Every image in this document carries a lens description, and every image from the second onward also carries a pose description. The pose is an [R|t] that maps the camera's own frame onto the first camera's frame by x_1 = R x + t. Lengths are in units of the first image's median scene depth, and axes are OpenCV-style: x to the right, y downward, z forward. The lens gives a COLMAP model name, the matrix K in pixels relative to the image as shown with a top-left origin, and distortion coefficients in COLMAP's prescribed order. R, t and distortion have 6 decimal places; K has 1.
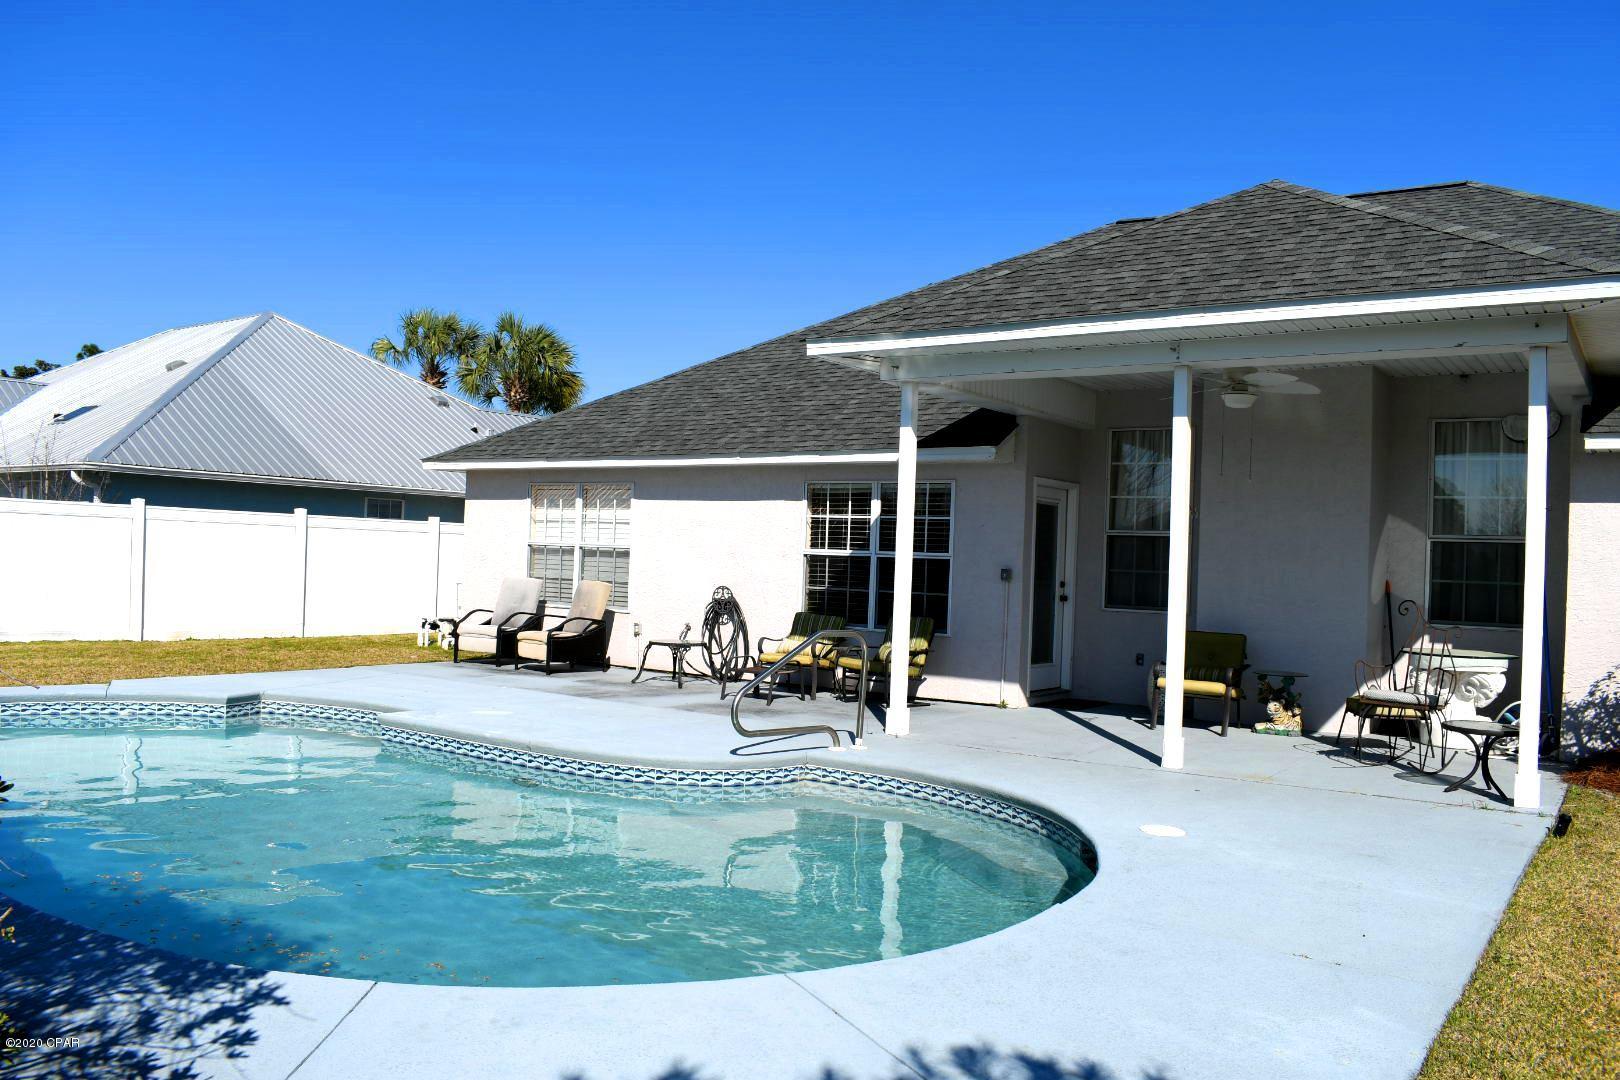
lens RADIAL K [[1258.6, 0, 834.6], [0, 1258.6, 541.0], [0, 0, 1]] dist [-0.043272, -0.002704]
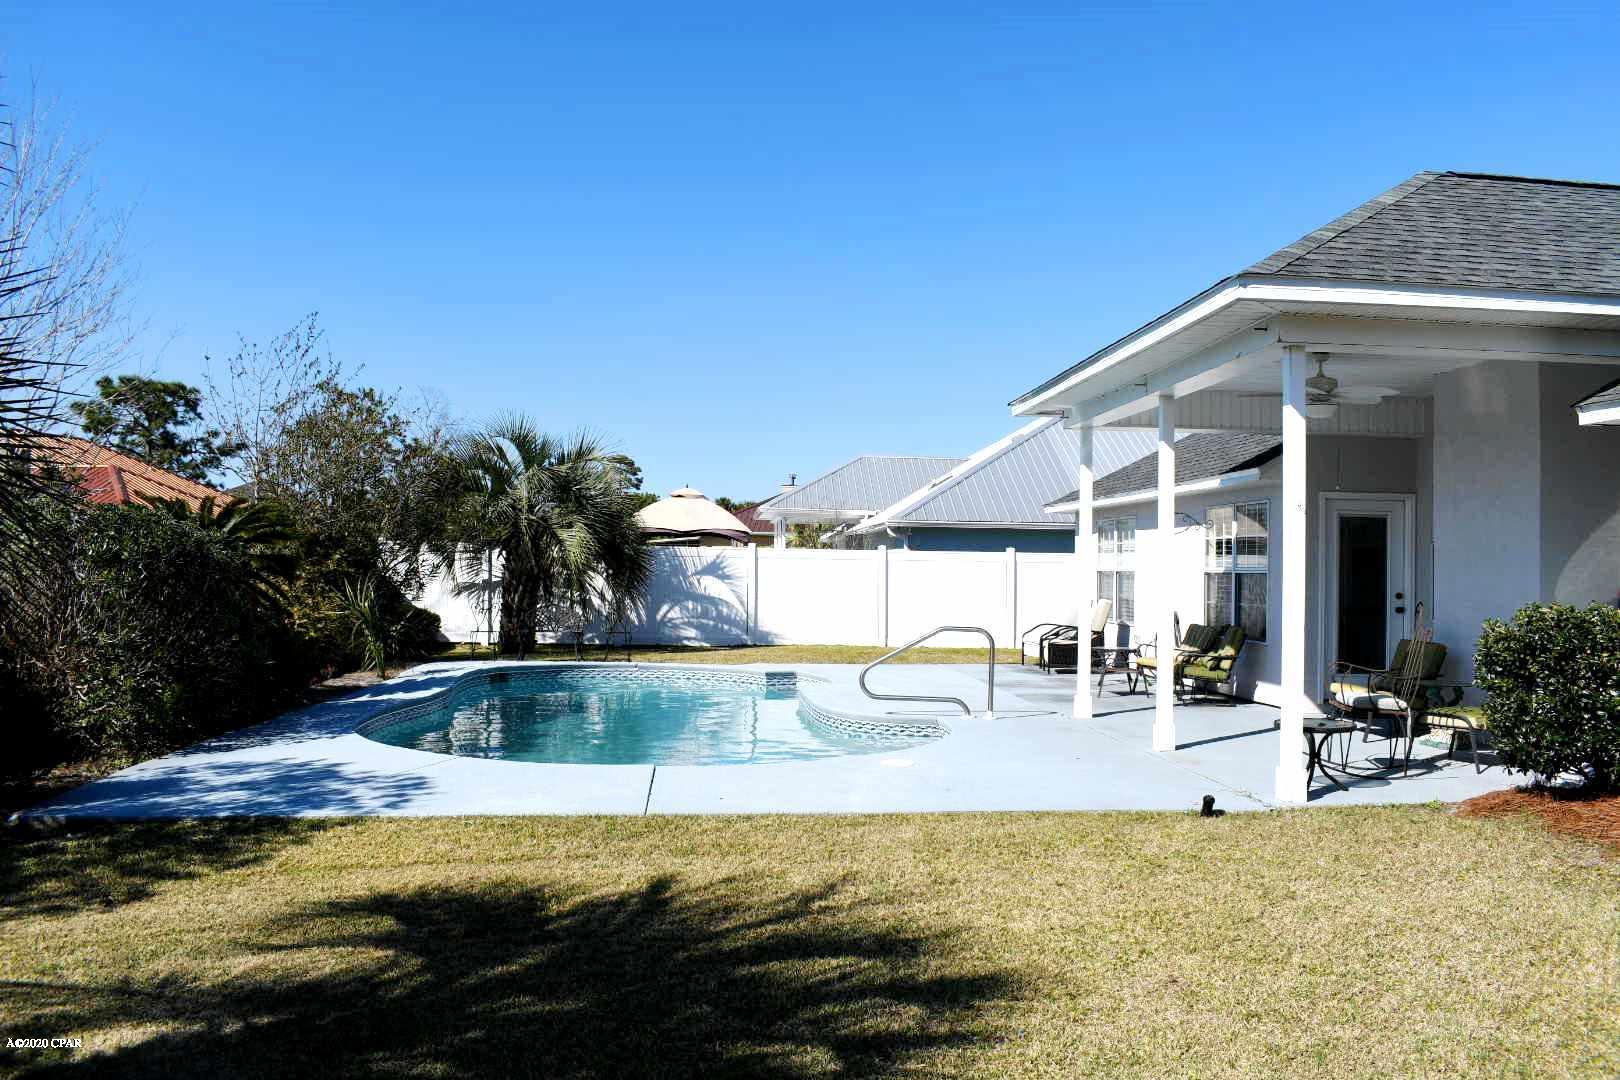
lens RADIAL K [[1258.6, 0, 834.6], [0, 1258.6, 541.0], [0, 0, 1]] dist [-0.043272, -0.002704]
pose [[0.645905, -0.044730, -0.762107, 0.635776], [0.022147, 0.998960, -0.039861, 0.020472], [0.763097, 0.008868, 0.646223, 0.030830]]
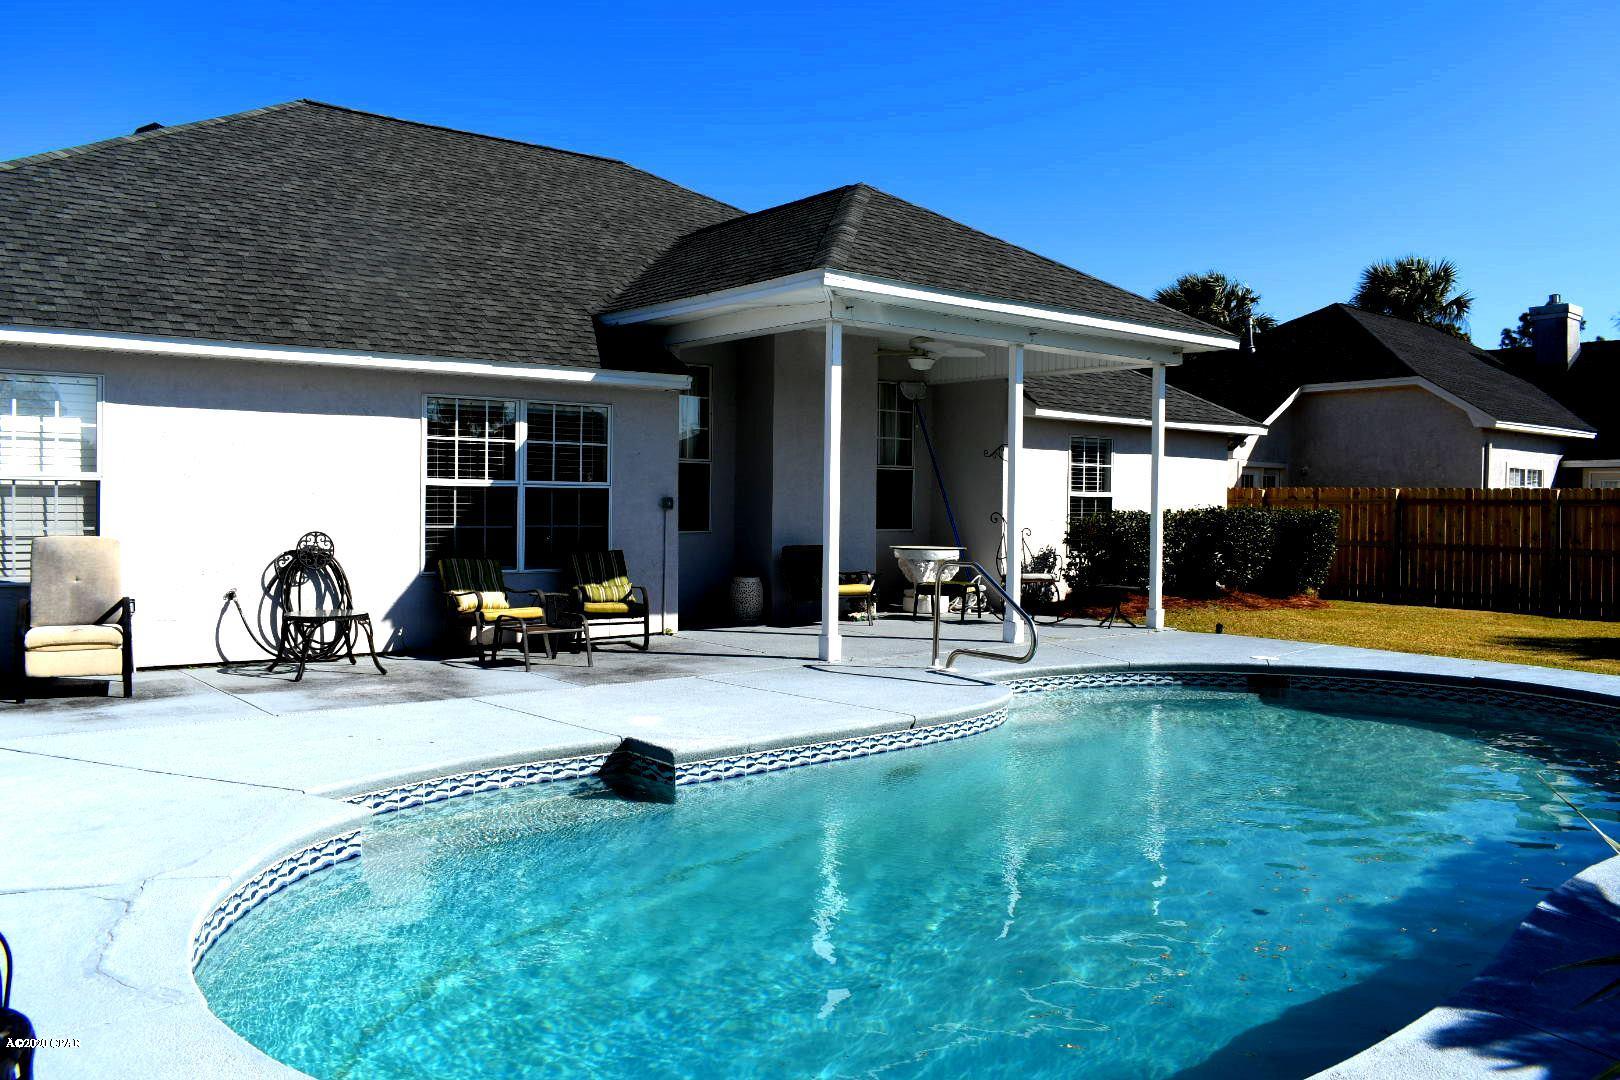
lens RADIAL K [[1258.6, 0, 834.6], [0, 1258.6, 541.0], [0, 0, 1]] dist [-0.043272, -0.002704]
pose [[0.296663, -0.069198, 0.952472, -0.722332], [-0.018069, 0.996786, 0.078045, -0.021708], [-0.954811, -0.040363, 0.294459, 0.529452]]
